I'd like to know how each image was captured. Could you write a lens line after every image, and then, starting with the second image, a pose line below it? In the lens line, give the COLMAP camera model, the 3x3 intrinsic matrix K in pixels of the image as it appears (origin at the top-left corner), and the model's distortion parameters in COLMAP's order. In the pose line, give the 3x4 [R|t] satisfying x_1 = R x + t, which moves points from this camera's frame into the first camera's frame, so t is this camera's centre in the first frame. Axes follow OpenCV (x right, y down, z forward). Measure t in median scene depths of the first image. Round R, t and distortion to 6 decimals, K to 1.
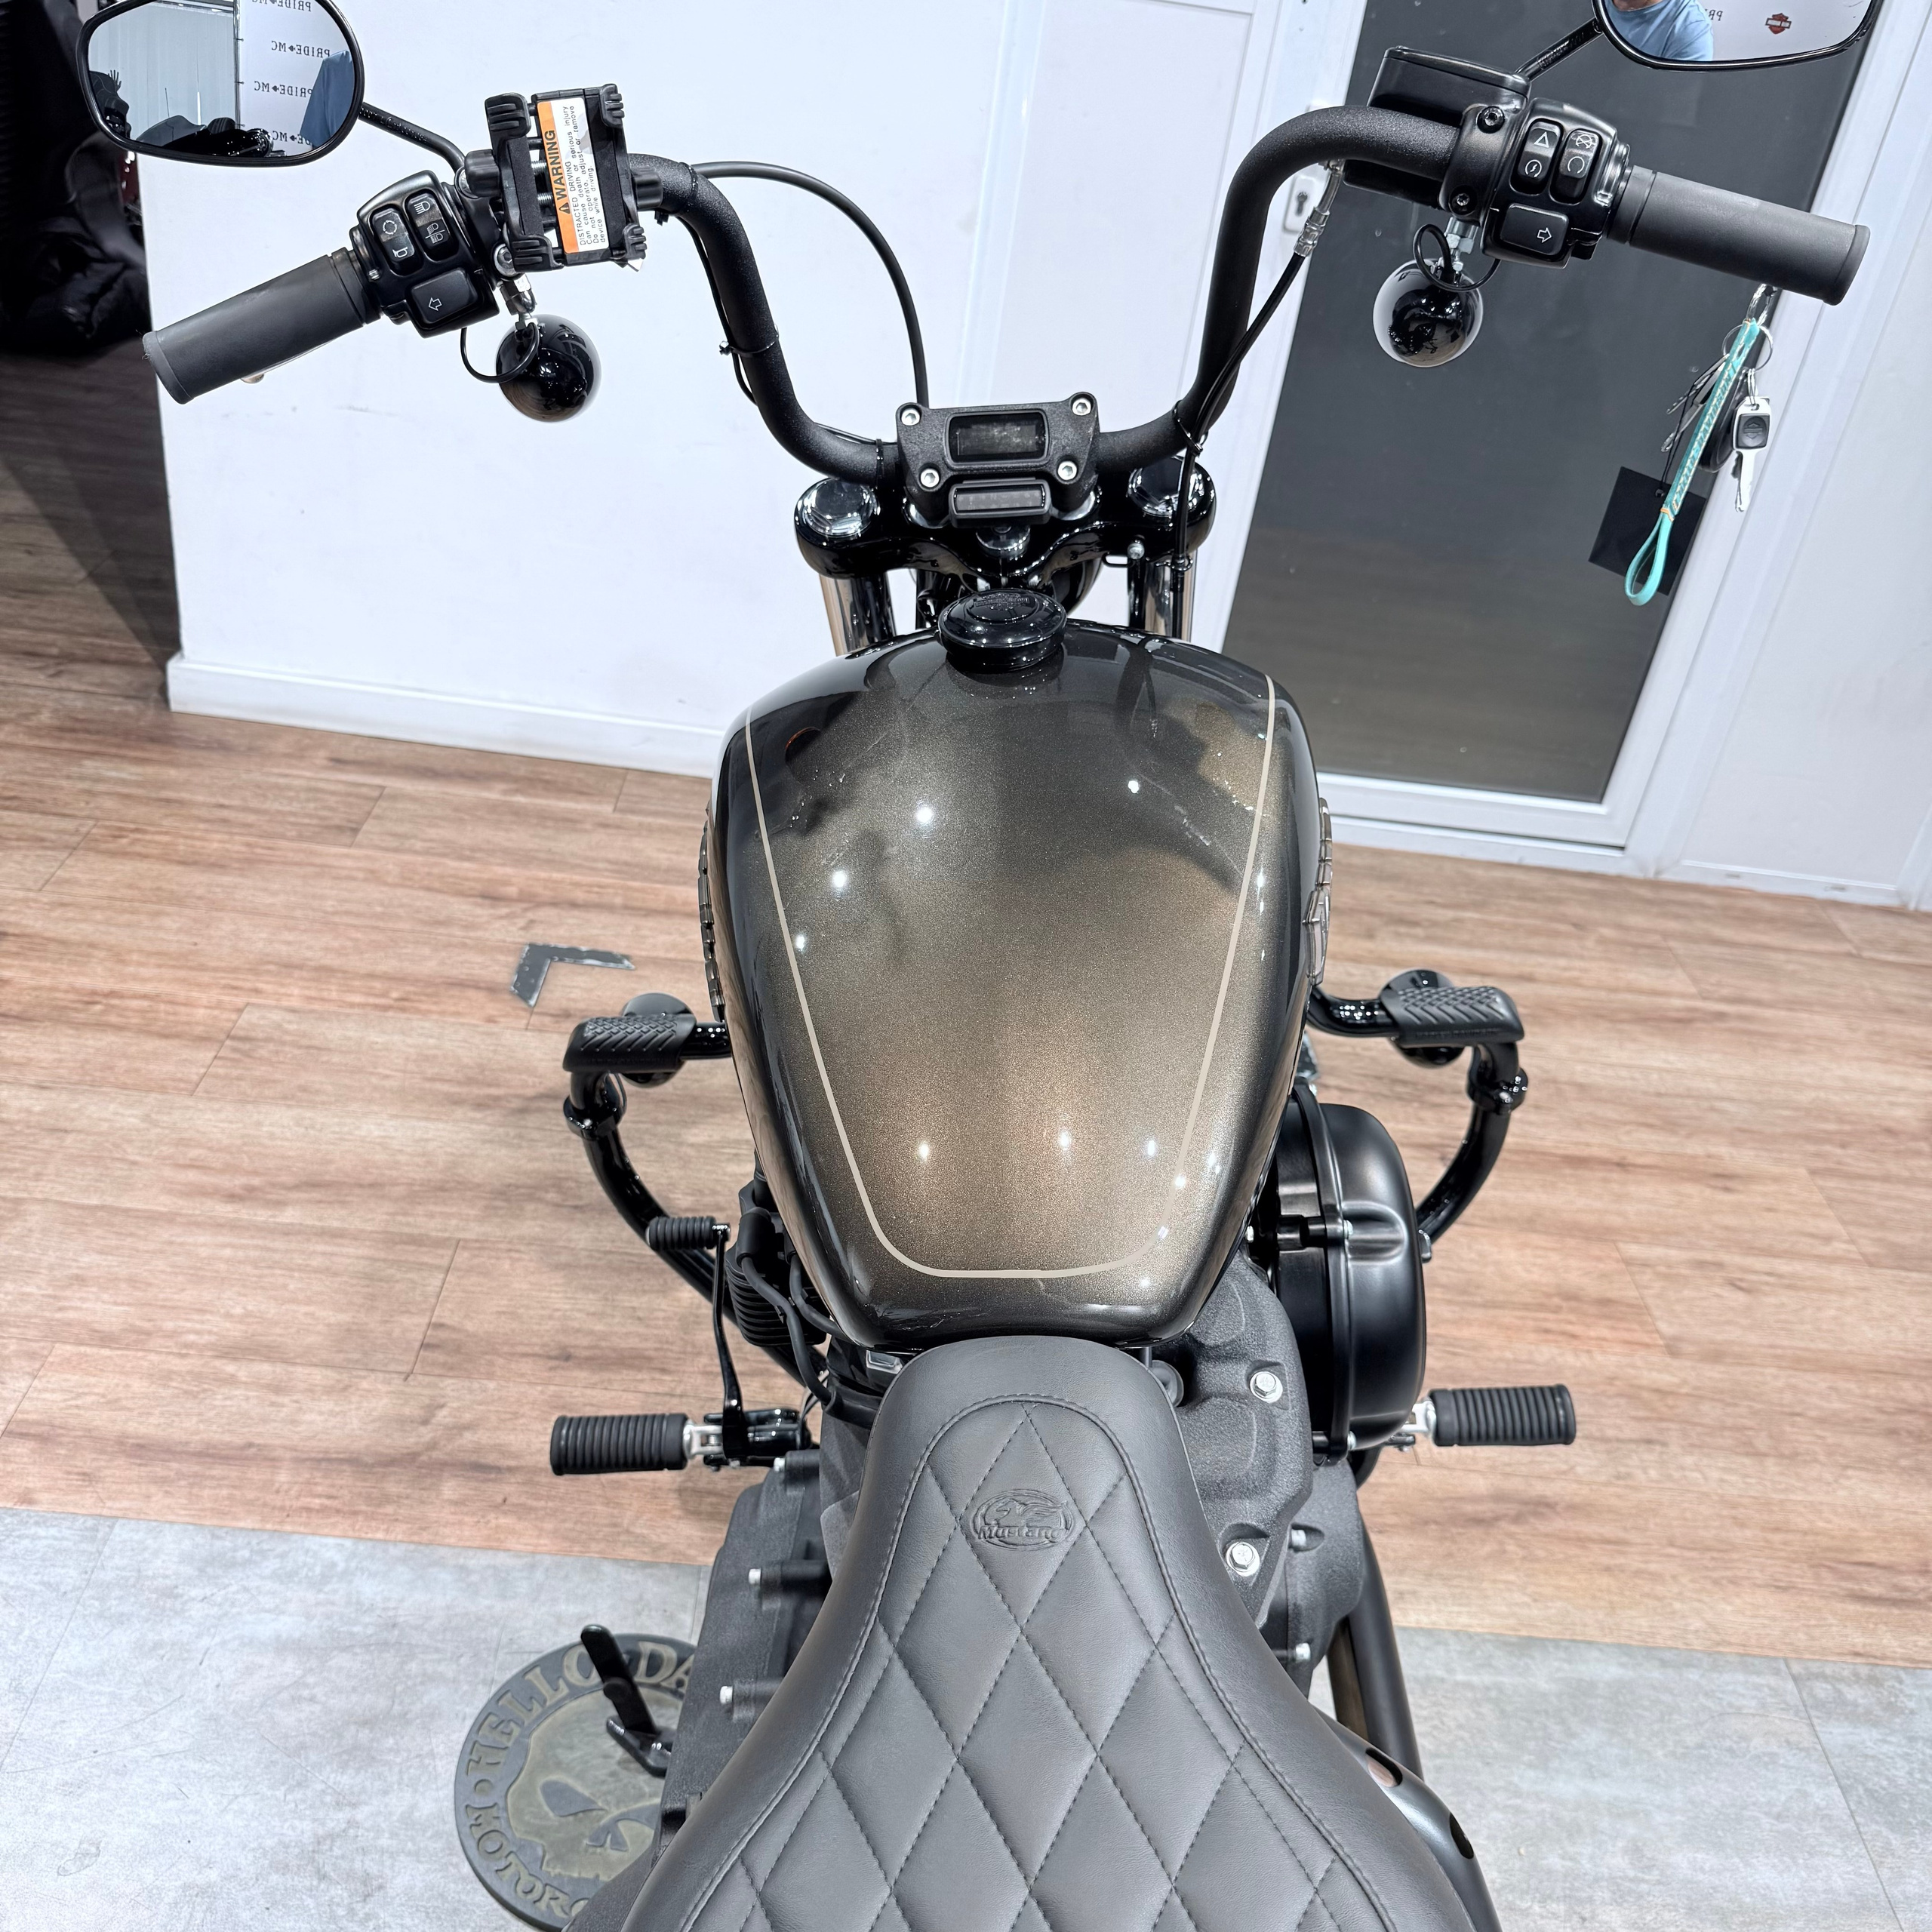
lens RADIAL K [[1817.6, 0, 955.6], [0, 1817.6, 963.2], [0, 0, 1]] dist [0.138339, -0.280852]
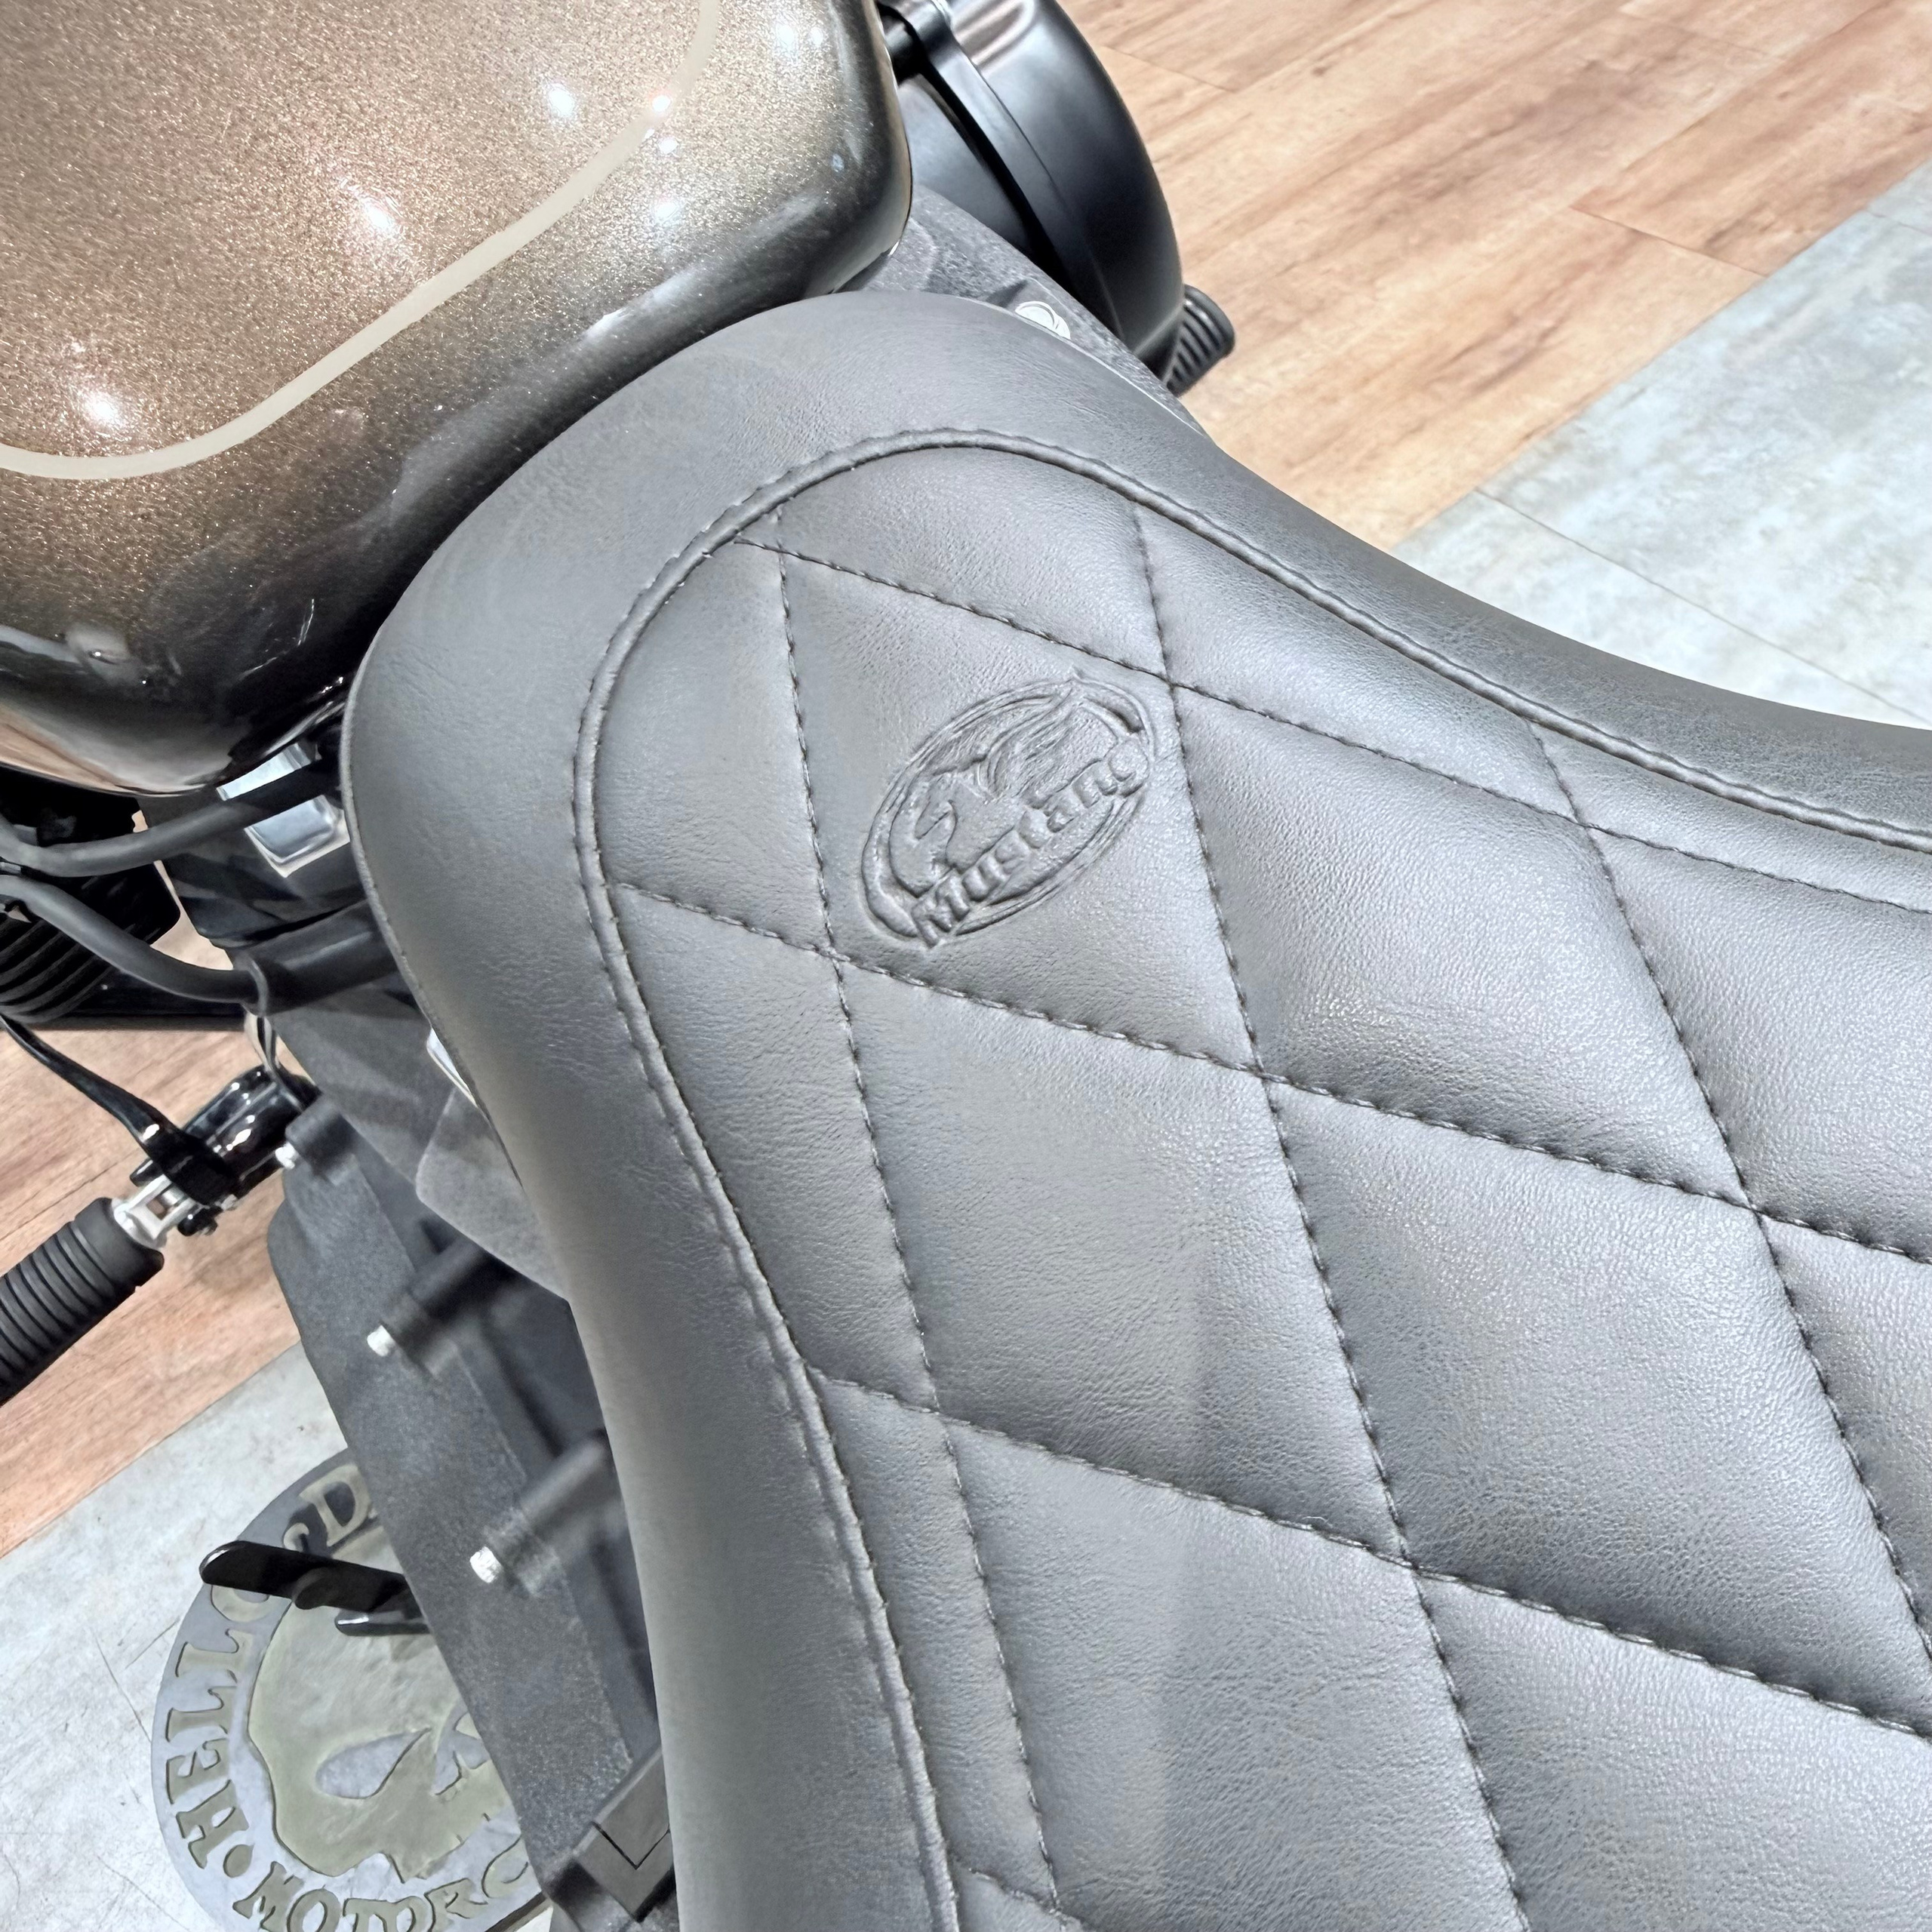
lens RADIAL K [[1875.1, 0, 962.5], [0, 1875.1, 822.5], [0, 0, 1]] dist [-0.000691, 0.007005]
pose [[0.738983, -0.625143, 0.251198, -0.021876], [0.538633, 0.772170, 0.337088, 0.098426], [-0.404696, -0.113799, 0.907343, 0.357605]]
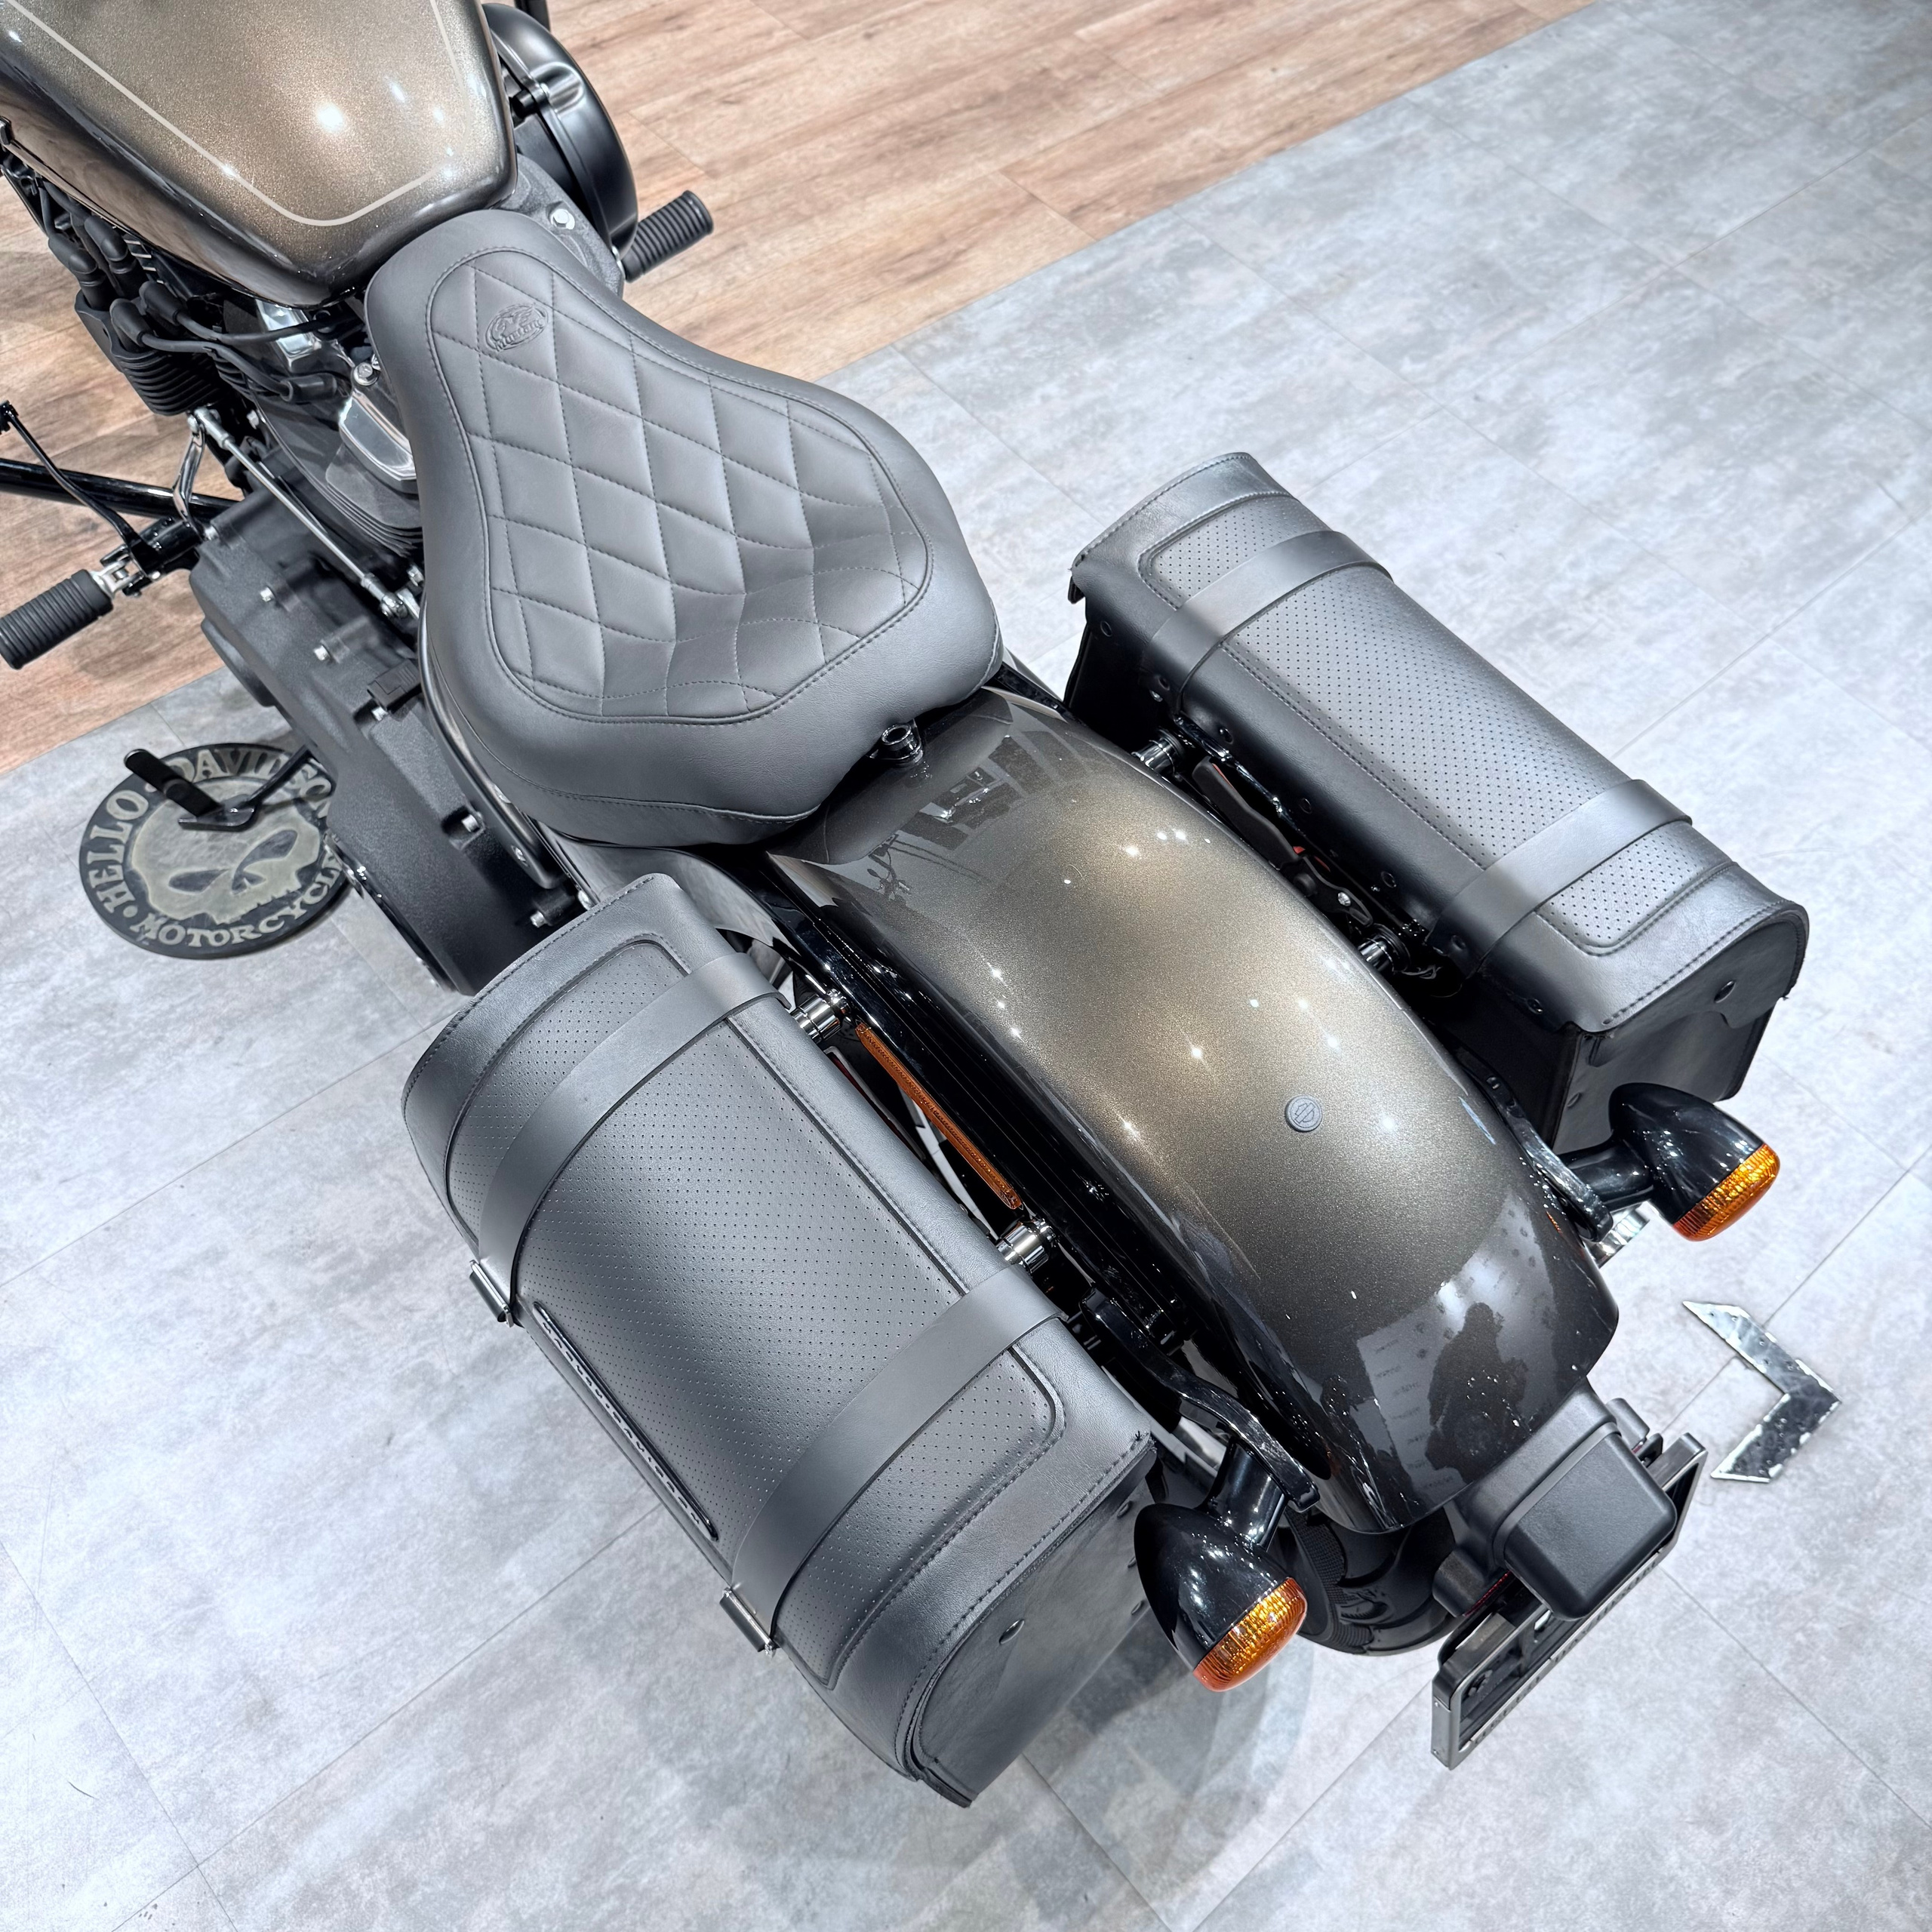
lens RADIAL K [[1819.6, 0, 940.8], [0, 1819.6, 971.5], [0, 0, 1]] dist [0.142580, -0.314606]
pose [[0.757584, -0.579091, 0.301199, -0.221718], [0.364683, 0.758209, 0.540486, 0.008422], [-0.541362, -0.299621, 0.785592, -0.250166]]
